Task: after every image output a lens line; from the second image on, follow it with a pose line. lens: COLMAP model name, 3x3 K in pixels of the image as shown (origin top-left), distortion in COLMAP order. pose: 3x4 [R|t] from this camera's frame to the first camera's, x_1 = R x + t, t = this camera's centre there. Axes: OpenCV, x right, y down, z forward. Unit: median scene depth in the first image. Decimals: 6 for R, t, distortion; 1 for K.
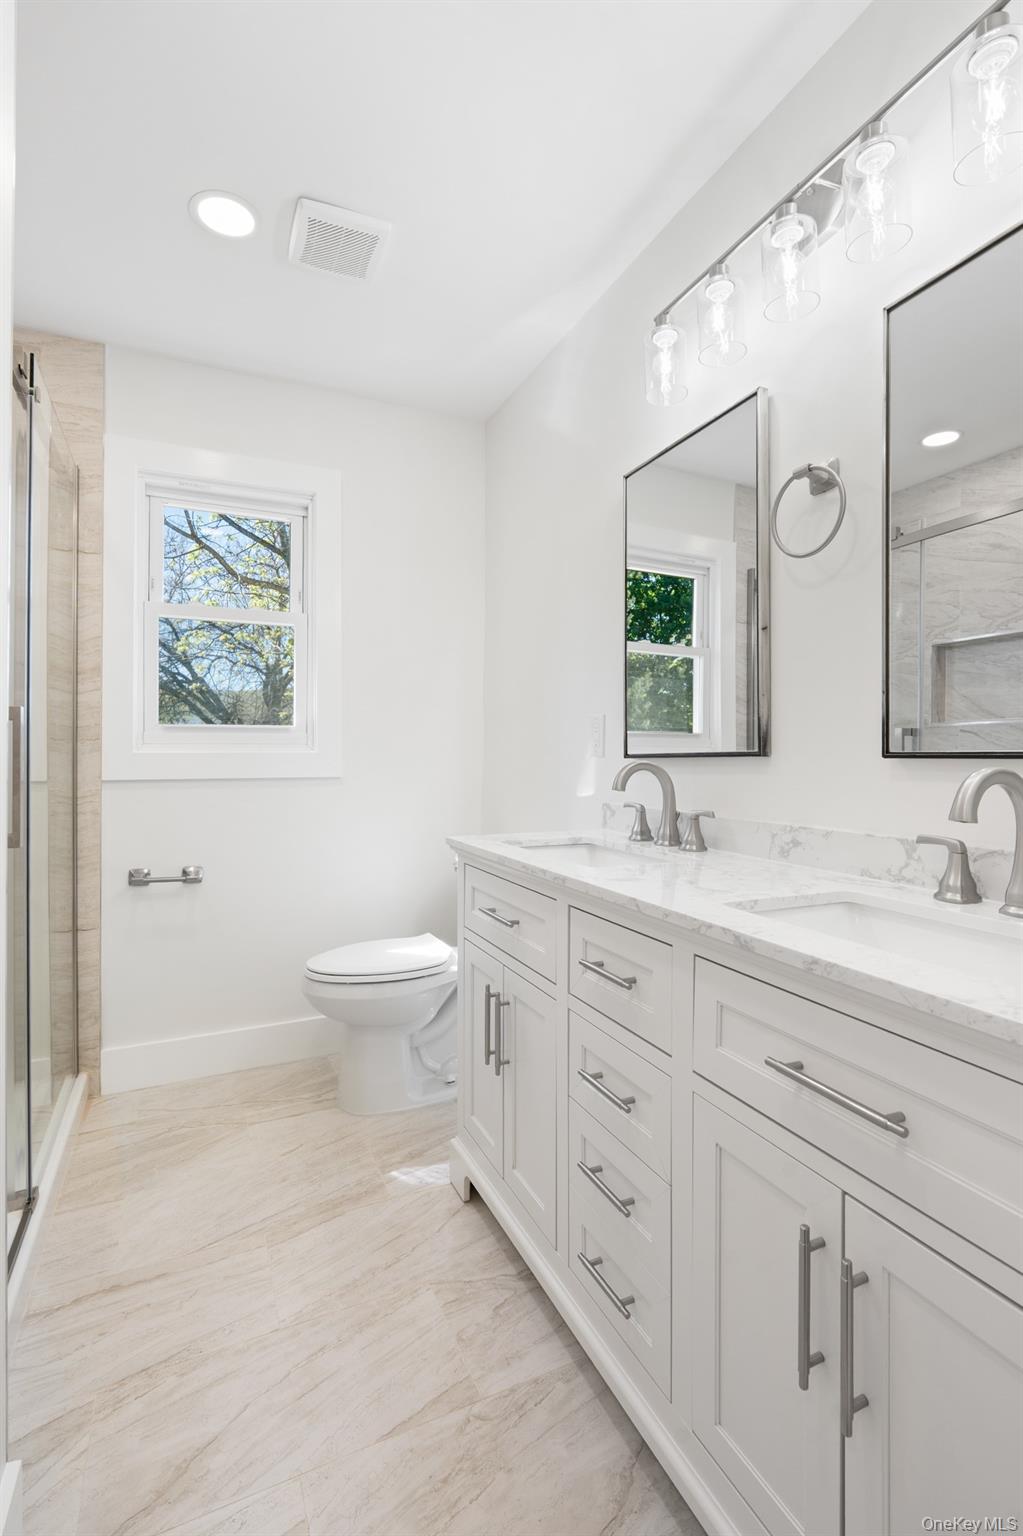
lens RADIAL K [[698.2, 0, 511.8], [0, 698.2, 747.1], [0, 0, 1]] dist [-0.002068, 0.000612]
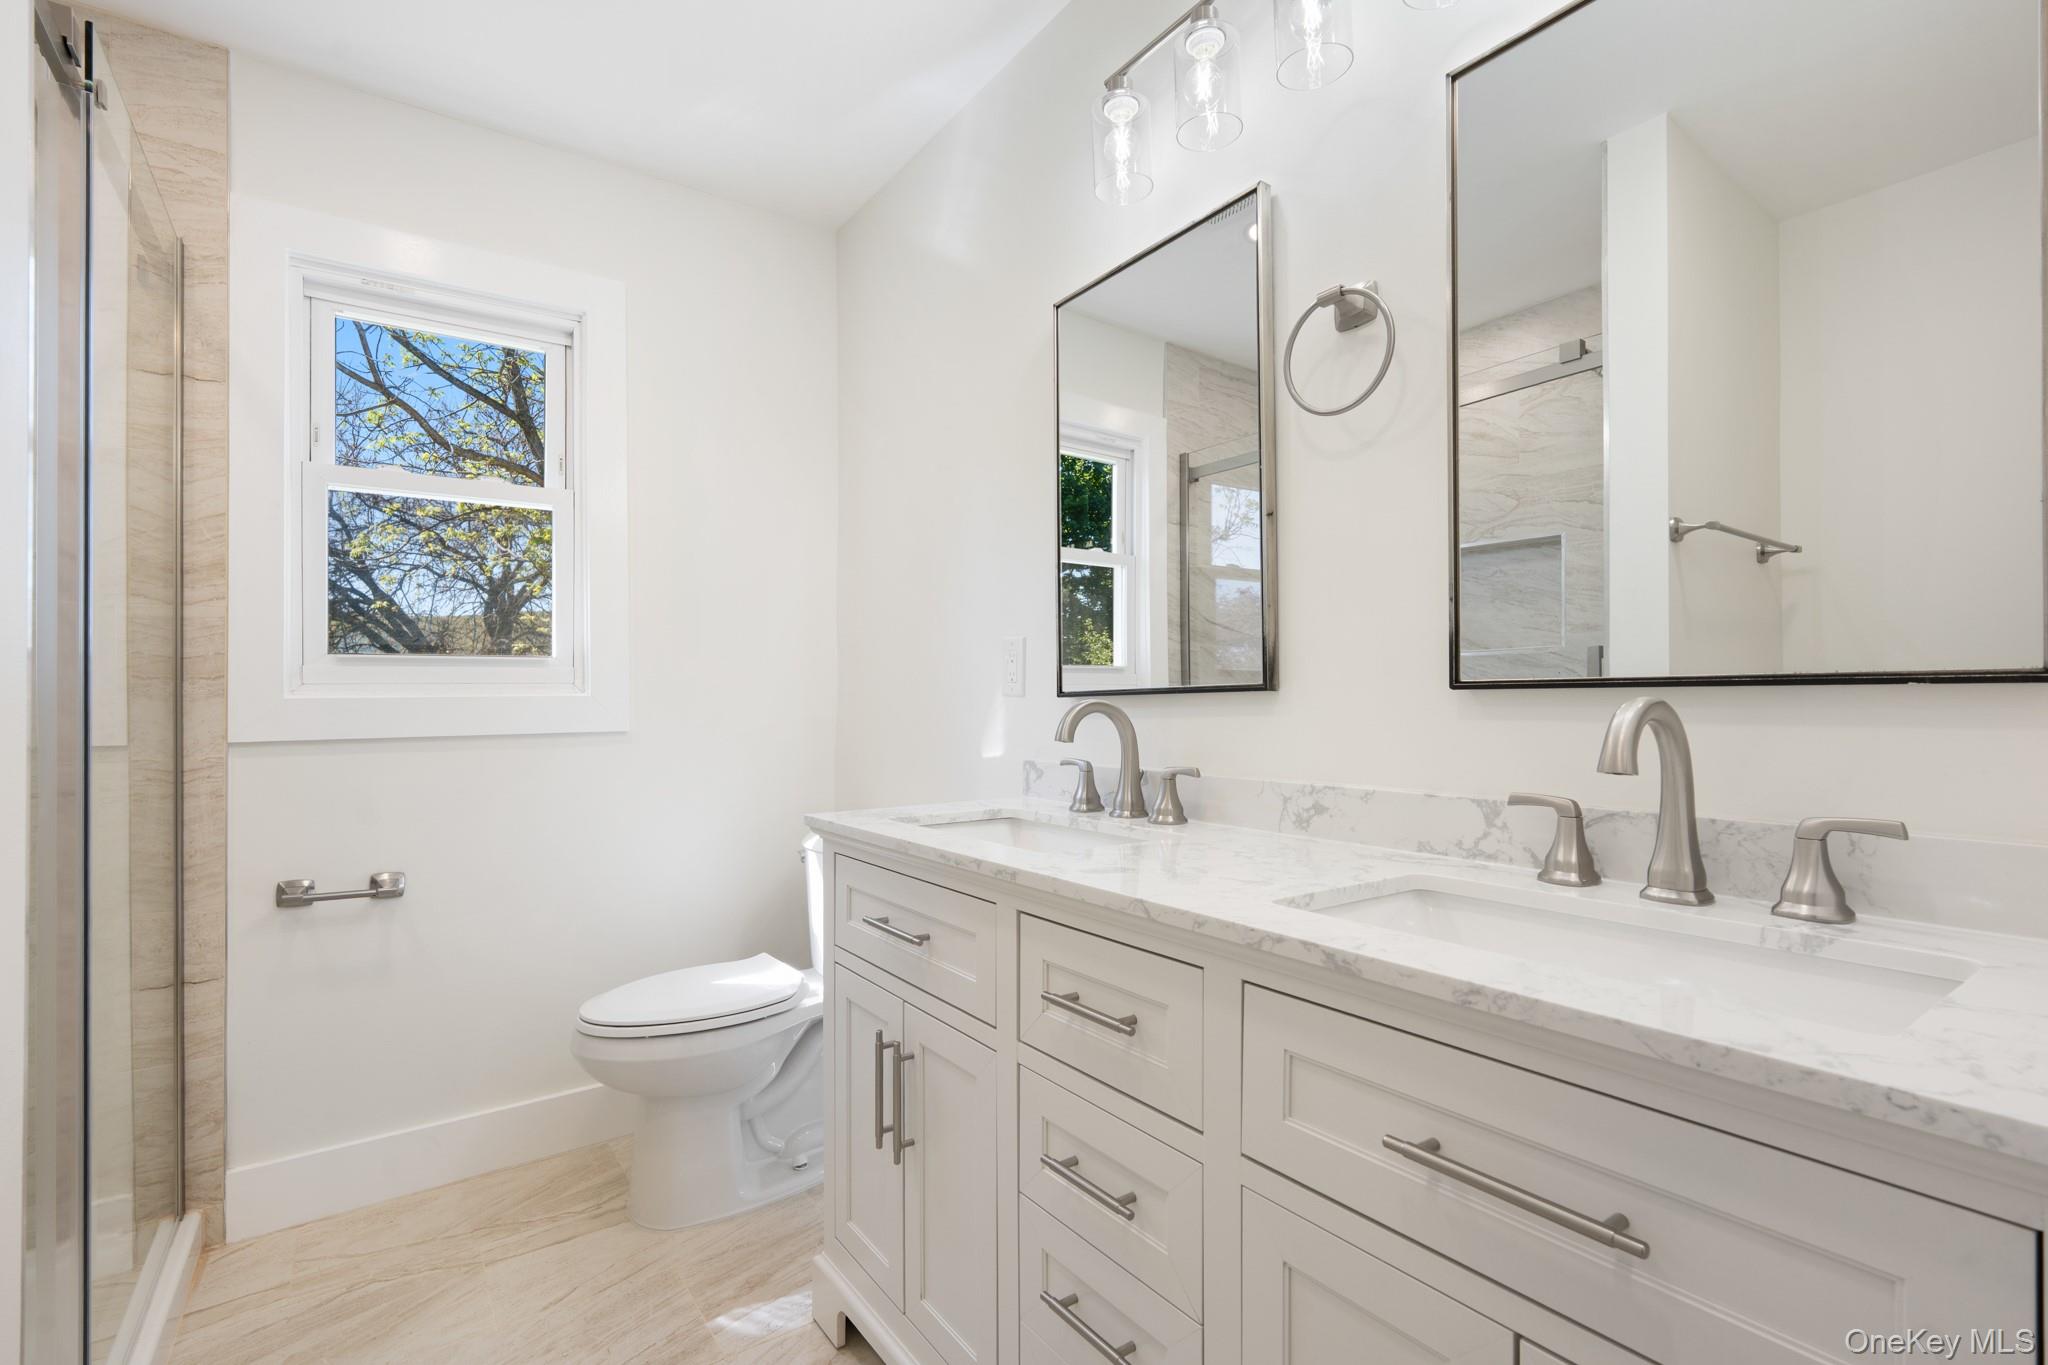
lens RADIAL K [[901.2, 0, 999.7], [0, 901.2, 686.8], [0, 0, 1]] dist [0.005596, 0.000986]
pose [[0.984116, -0.007204, 0.177380, -0.065258], [0.008099, 0.999958, -0.004324, 0.008869], [-0.177341, 0.005692, 0.984133, 0.100291]]
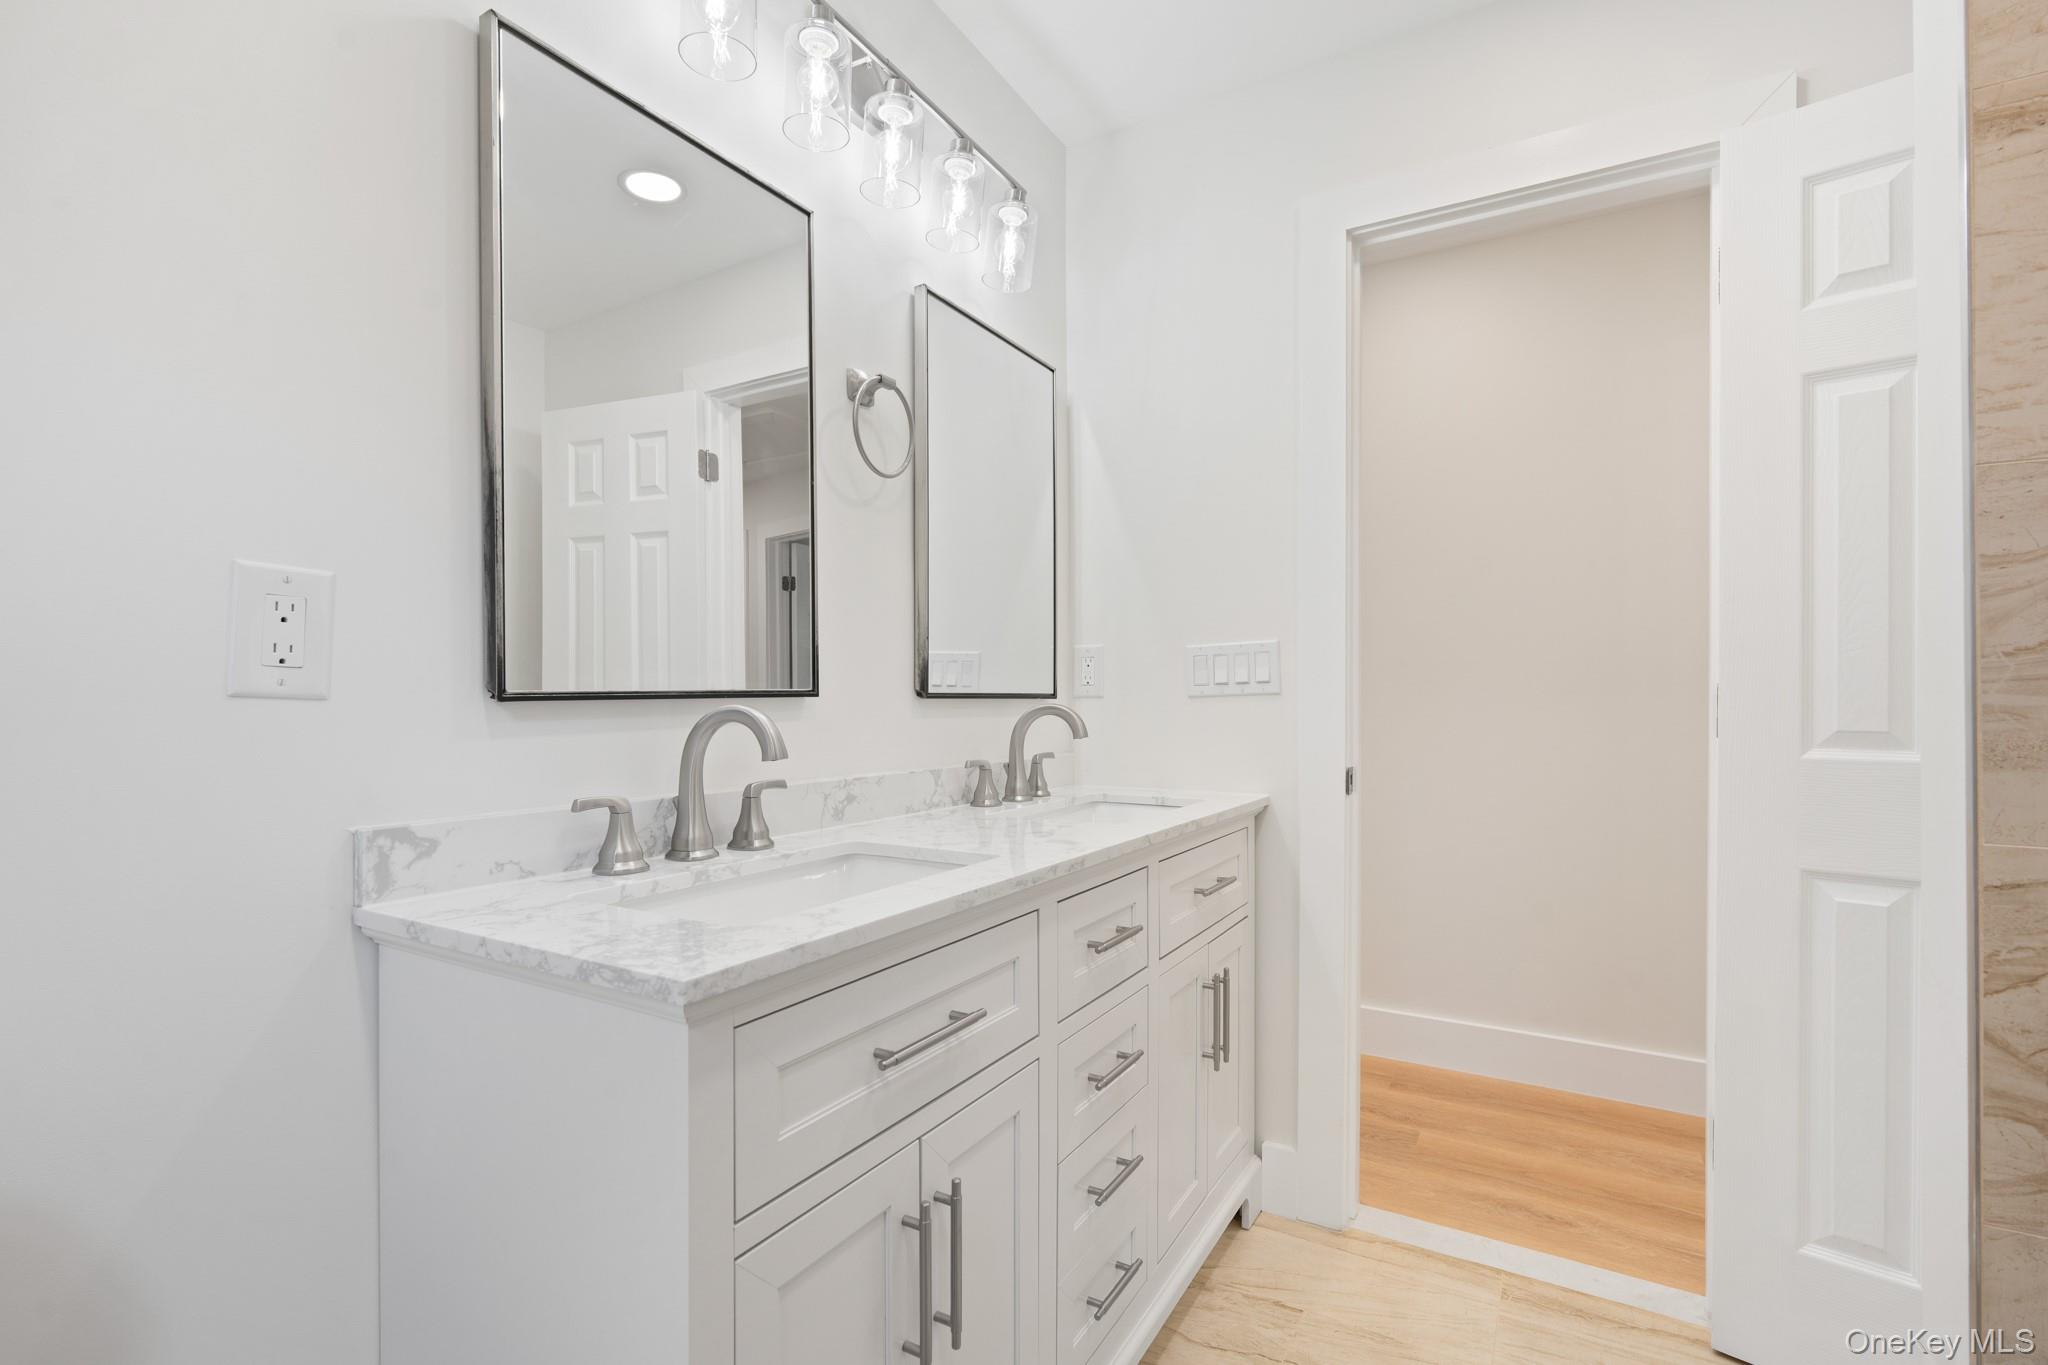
lens RADIAL K [[930.9, 0, 1013.8], [0, 930.9, 718.6], [0, 0, 1]] dist [-0.002068, 0.000612]
pose [[-0.559893, -0.013250, 0.828459, -0.476753], [-0.004394, 0.999906, 0.013023, 0.019154], [-0.828553, 0.003651, -0.559899, 1.103382]]
